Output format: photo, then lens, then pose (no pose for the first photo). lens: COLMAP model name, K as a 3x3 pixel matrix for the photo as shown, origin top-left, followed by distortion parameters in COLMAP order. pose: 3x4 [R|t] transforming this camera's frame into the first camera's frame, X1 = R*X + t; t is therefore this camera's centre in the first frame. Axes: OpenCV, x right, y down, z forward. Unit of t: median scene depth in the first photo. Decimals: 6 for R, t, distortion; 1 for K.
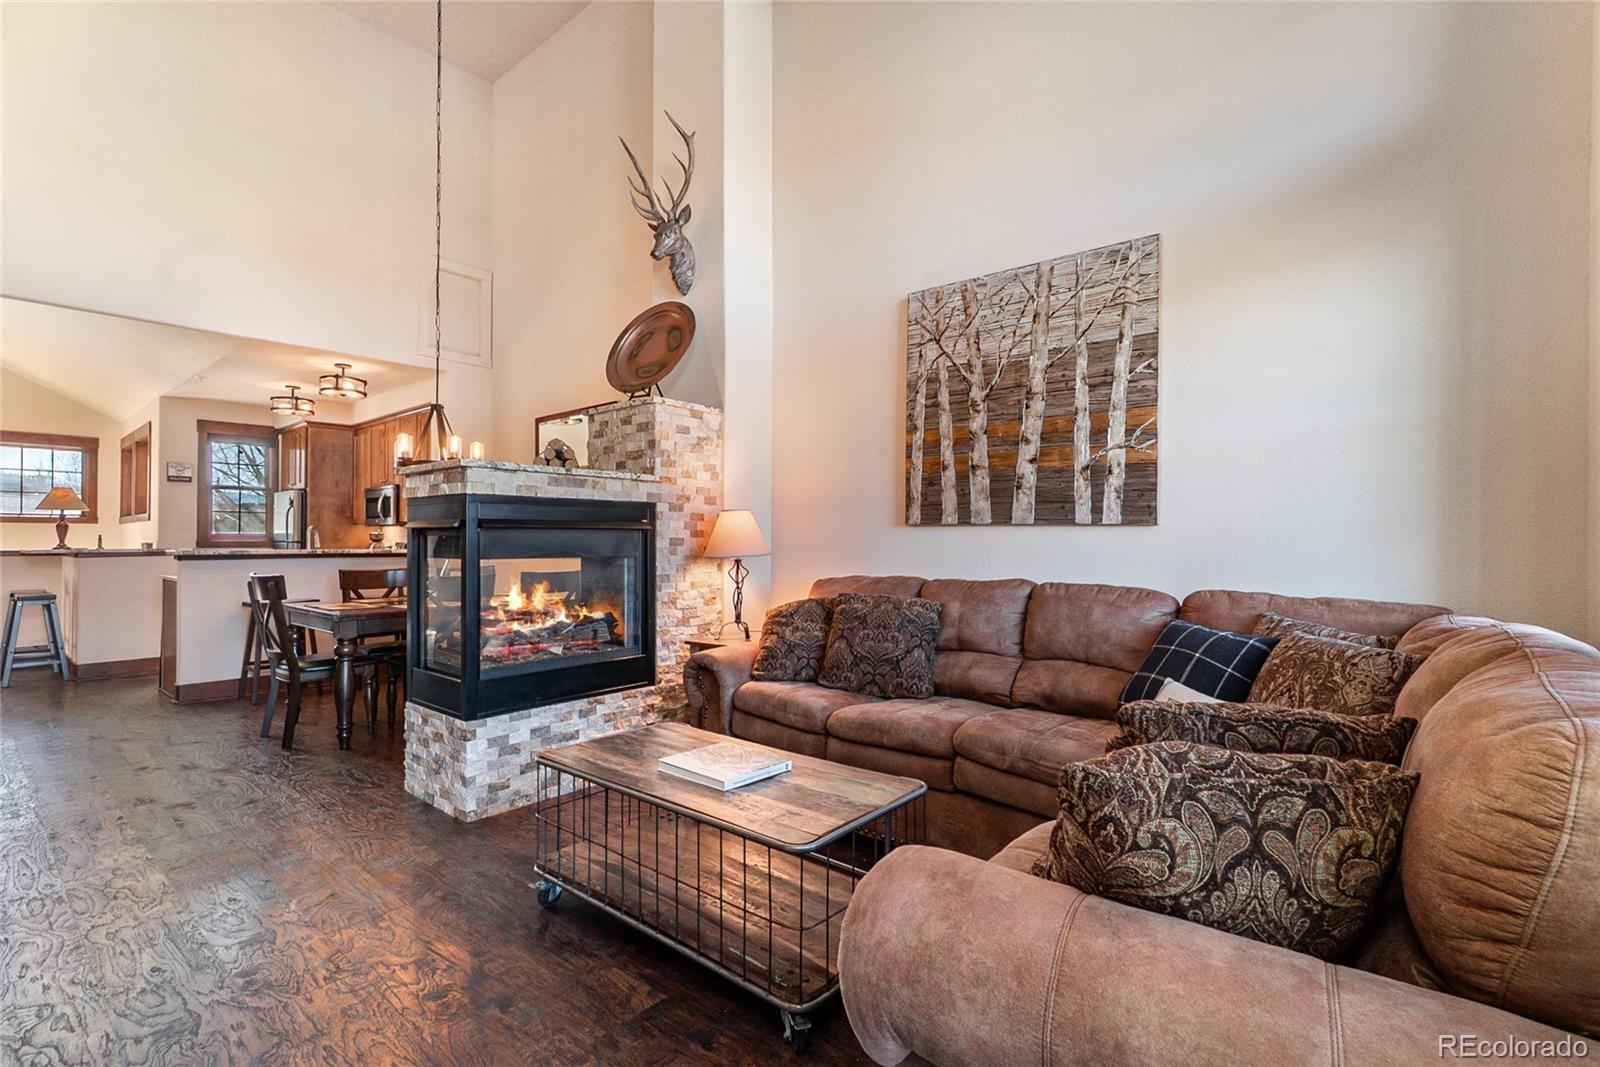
lens RADIAL K [[718.8, 0, 813.0], [0, 718.8, 536.0], [0, 0, 1]] dist [0.000172, -0.001195]
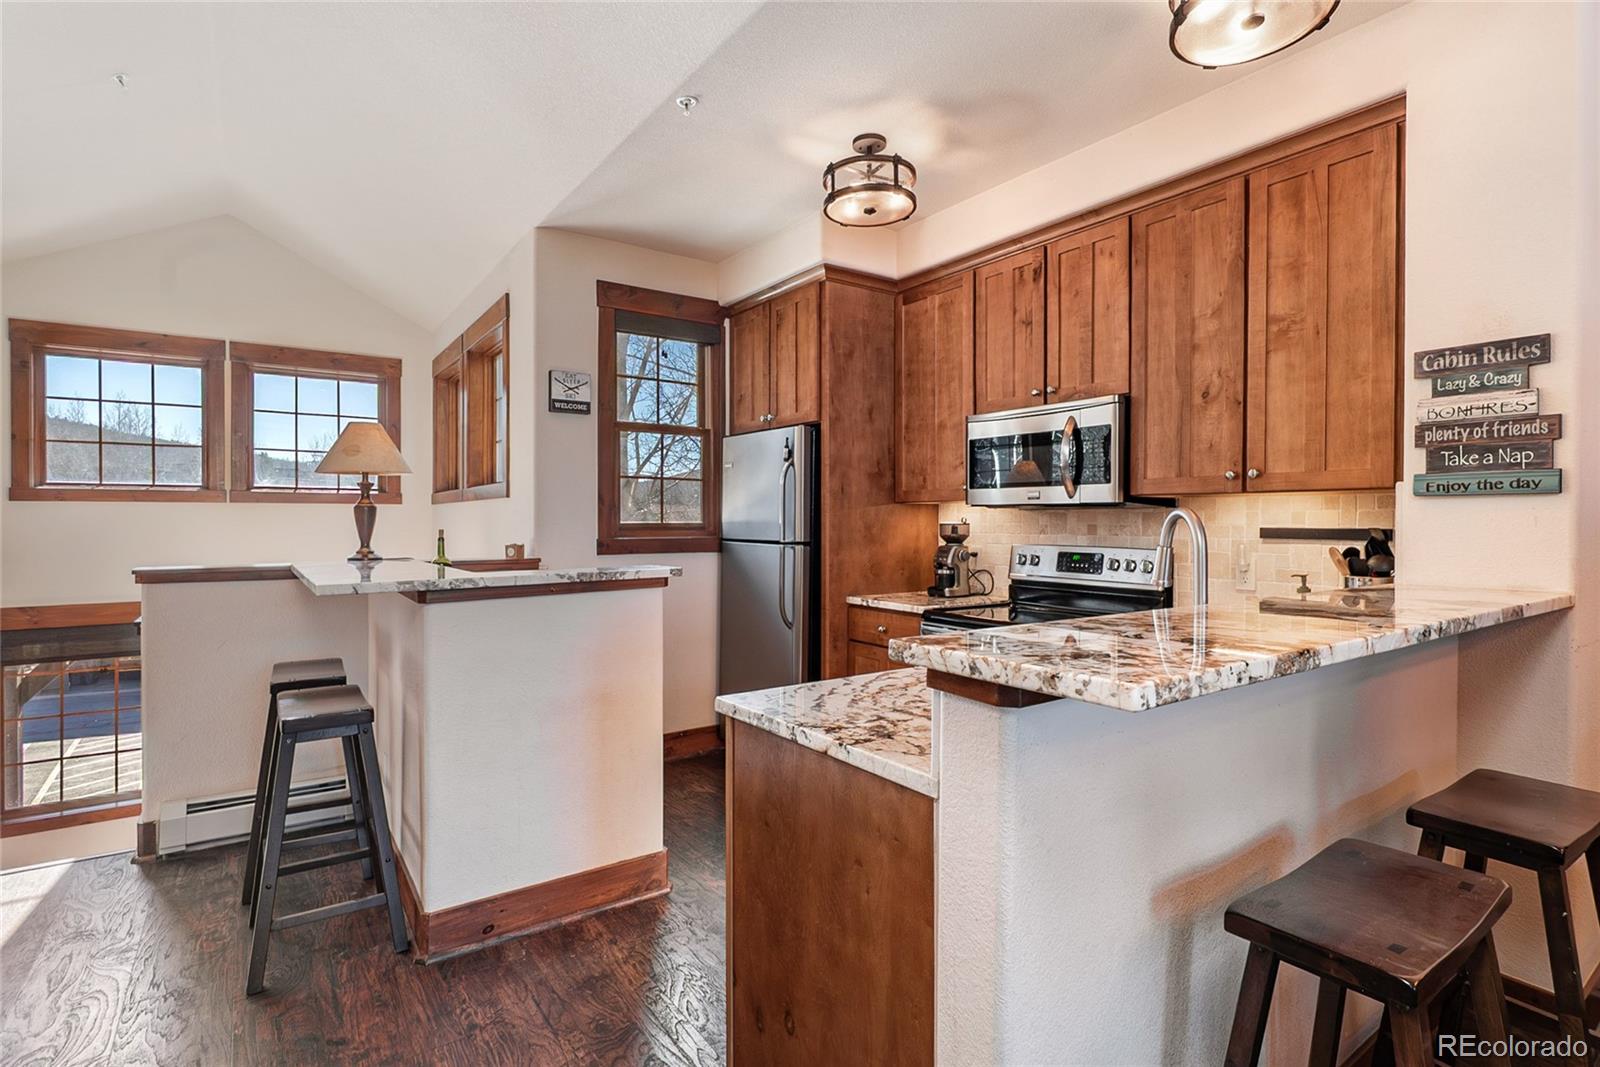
lens RADIAL K [[763.1, 0, 810.9], [0, 763.1, 523.5], [0, 0, 1]] dist [-0.002735, 0.002164]
pose [[0.970417, 0.002227, -0.241423, -1.344266], [0.000569, 0.999934, 0.011513, -0.020622], [0.241433, -0.011310, 0.970352, 1.223993]]
